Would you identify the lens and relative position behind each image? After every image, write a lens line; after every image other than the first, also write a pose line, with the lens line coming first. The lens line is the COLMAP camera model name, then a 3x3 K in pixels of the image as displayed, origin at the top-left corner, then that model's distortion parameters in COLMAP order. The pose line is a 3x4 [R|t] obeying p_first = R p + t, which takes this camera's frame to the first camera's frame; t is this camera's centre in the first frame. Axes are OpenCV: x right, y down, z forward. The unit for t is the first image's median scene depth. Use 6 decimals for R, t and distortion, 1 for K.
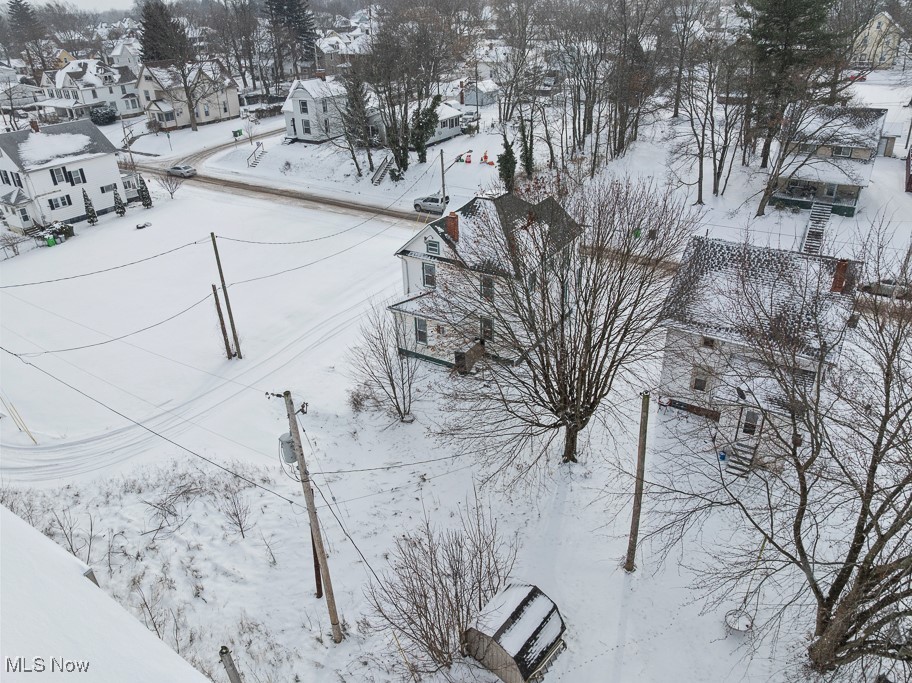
lens RADIAL K [[643.9, 0, 456.0], [0, 643.9, 341.5], [0, 0, 1]] dist [-0.027251, -0.002981]
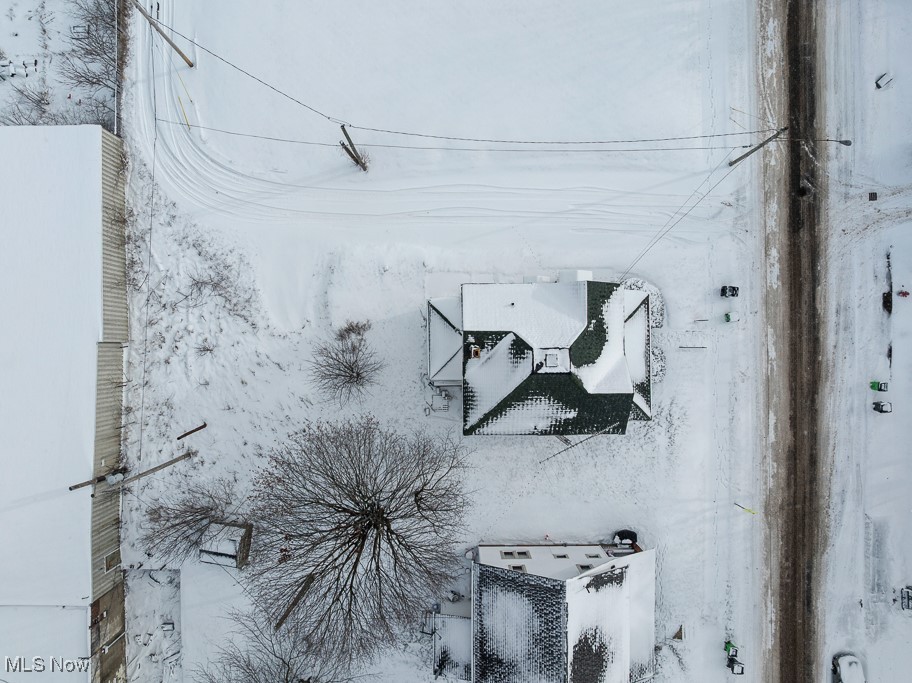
lens RADIAL K [[643.9, 0, 456.0], [0, 643.9, 341.5], [0, 0, 1]] dist [-0.027251, -0.002981]
pose [[0.543426, 0.839154, 0.022531, -0.052654], [-0.413347, 0.244125, 0.877238, -0.957444], [0.730638, -0.486027, 0.479526, 0.529989]]
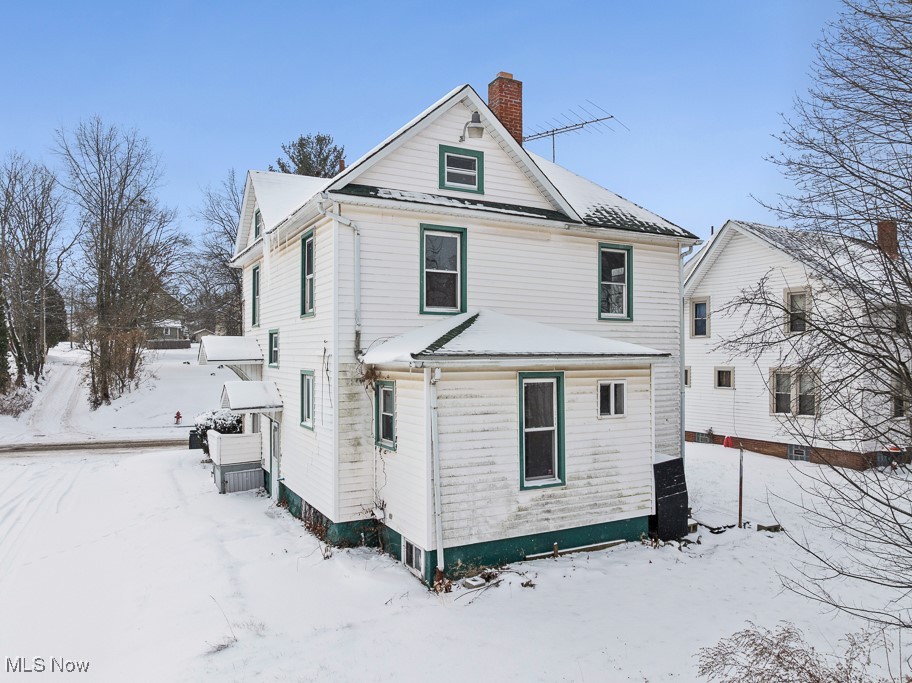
lens RADIAL K [[652.8, 0, 456.2], [0, 652.8, 347.7], [0, 0, 1]] dist [-0.031513, -0.001132]
pose [[0.494062, 0.034143, 0.868756, -0.307224], [0.401877, 0.877107, -0.263018, 0.010501], [-0.770972, 0.479080, 0.419624, 0.910191]]
